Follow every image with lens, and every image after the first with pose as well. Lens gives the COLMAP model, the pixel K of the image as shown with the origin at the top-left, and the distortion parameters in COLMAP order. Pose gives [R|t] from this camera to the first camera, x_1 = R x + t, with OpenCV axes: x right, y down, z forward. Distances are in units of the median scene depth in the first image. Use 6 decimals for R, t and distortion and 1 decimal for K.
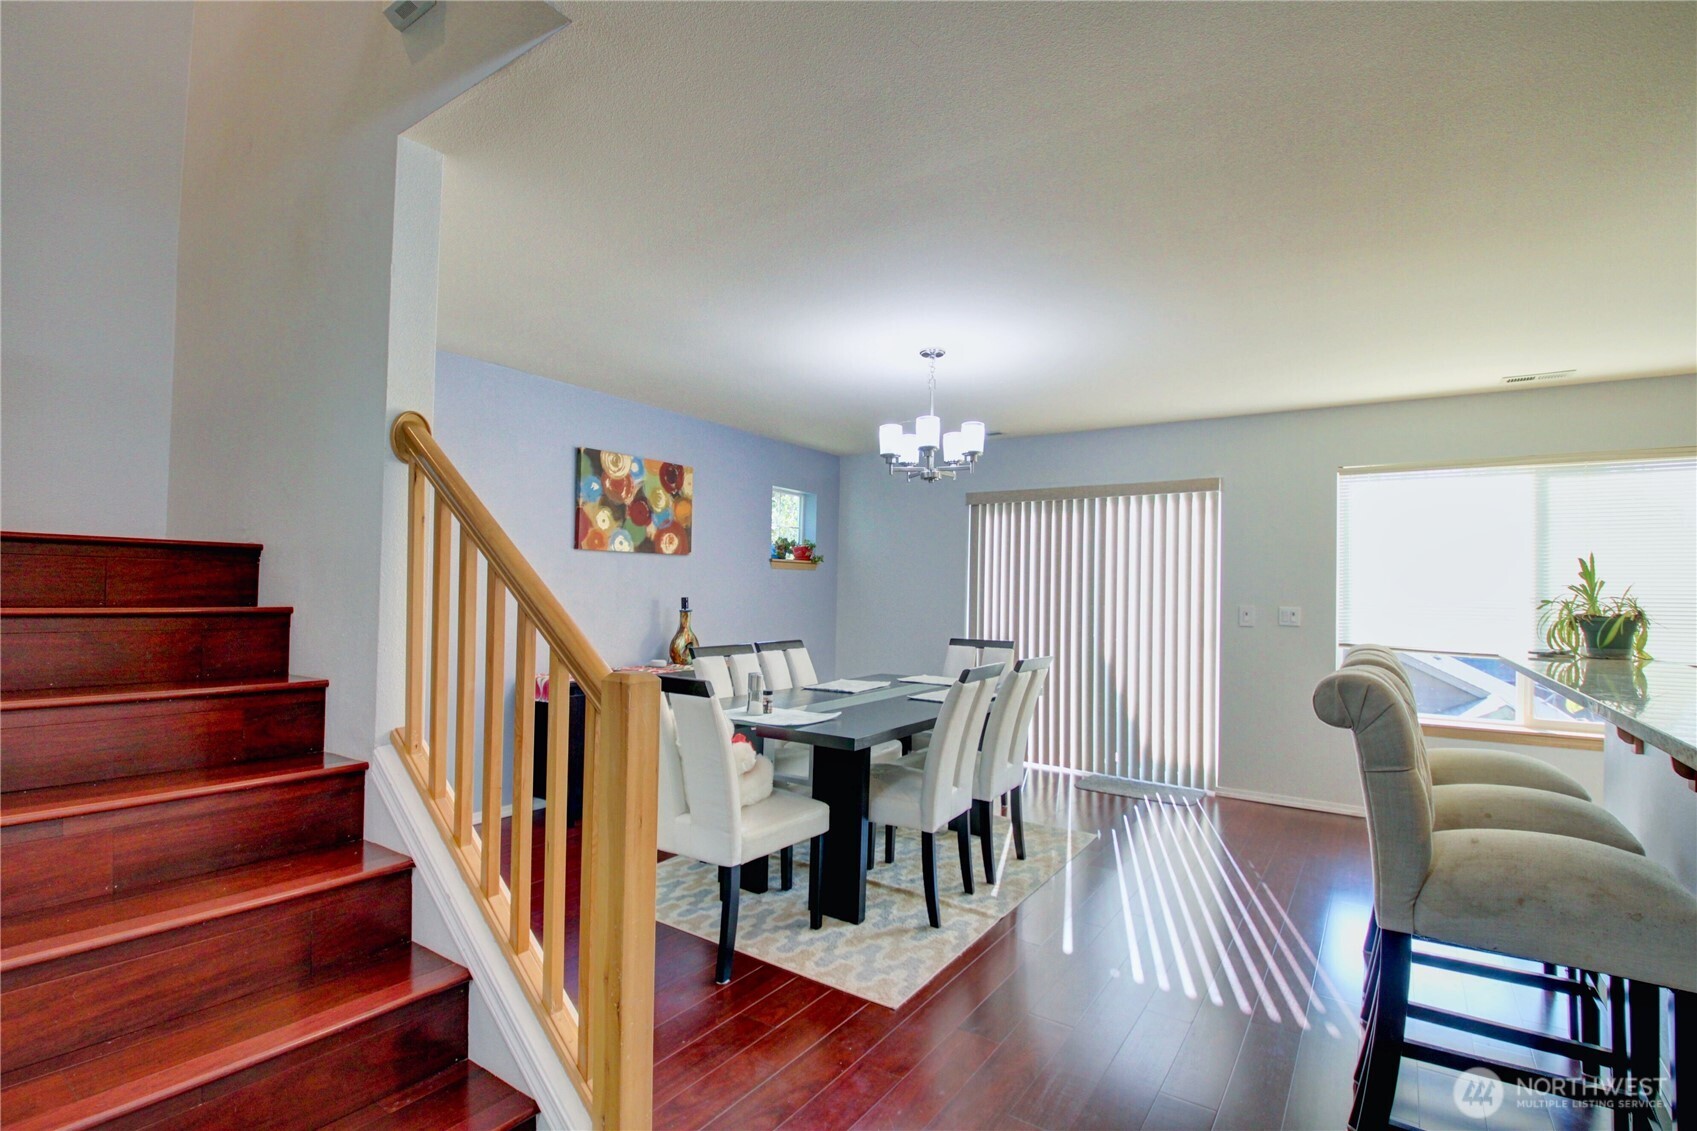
lens RADIAL K [[784.5, 0, 845.6], [0, 784.5, 572.9], [0, 0, 1]] dist [-0.028099, -0.005271]
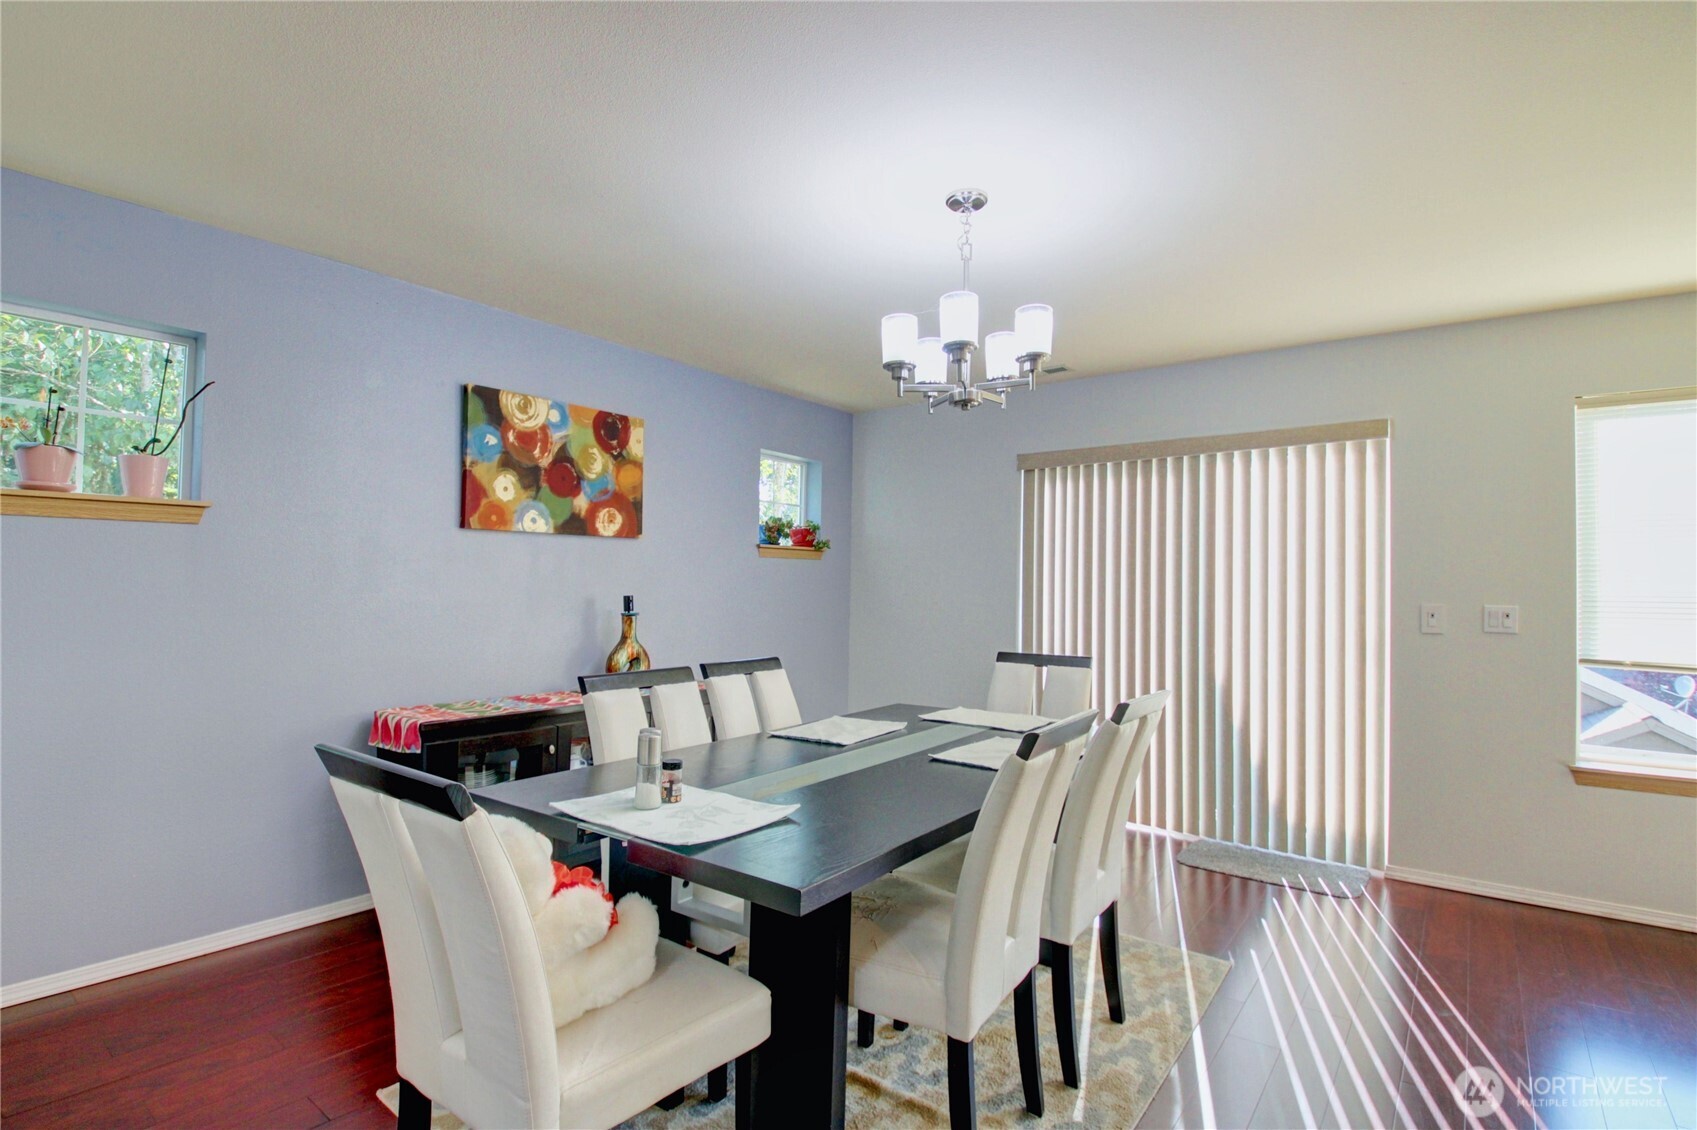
lens RADIAL K [[801.3, 0, 840.7], [0, 801.3, 572.7], [0, 0, 1]] dist [-0.025940, -0.001971]
pose [[0.998297, -0.006813, -0.057928, 0.036389], [0.007060, 0.999967, 0.004064, 0.008853], [0.057899, -0.004466, 0.998312, 0.286945]]
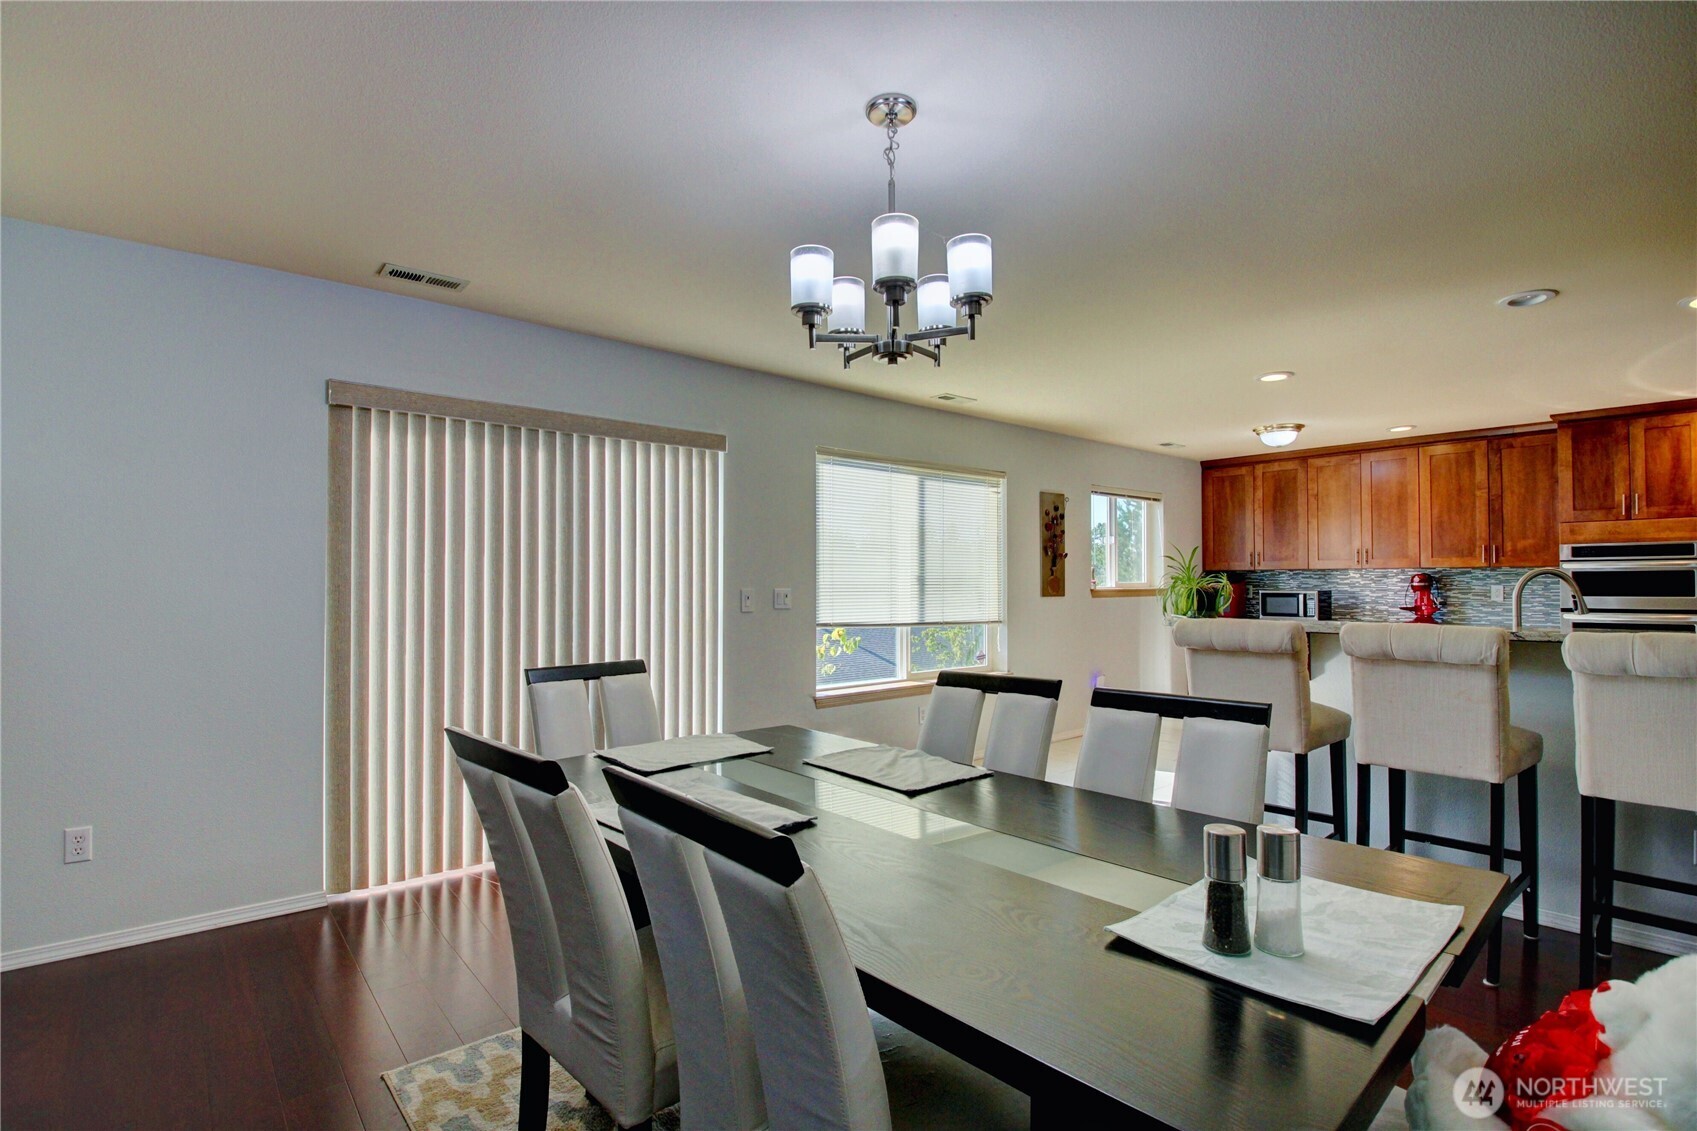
lens RADIAL K [[784.5, 0, 836.0], [0, 784.5, 573.6], [0, 0, 1]] dist [-0.028099, -0.005271]
pose [[0.261765, -0.010254, 0.965077, -0.314886], [-0.018919, 0.999697, 0.015753, 0.010472], [-0.964946, -0.022382, 0.261492, 0.707152]]
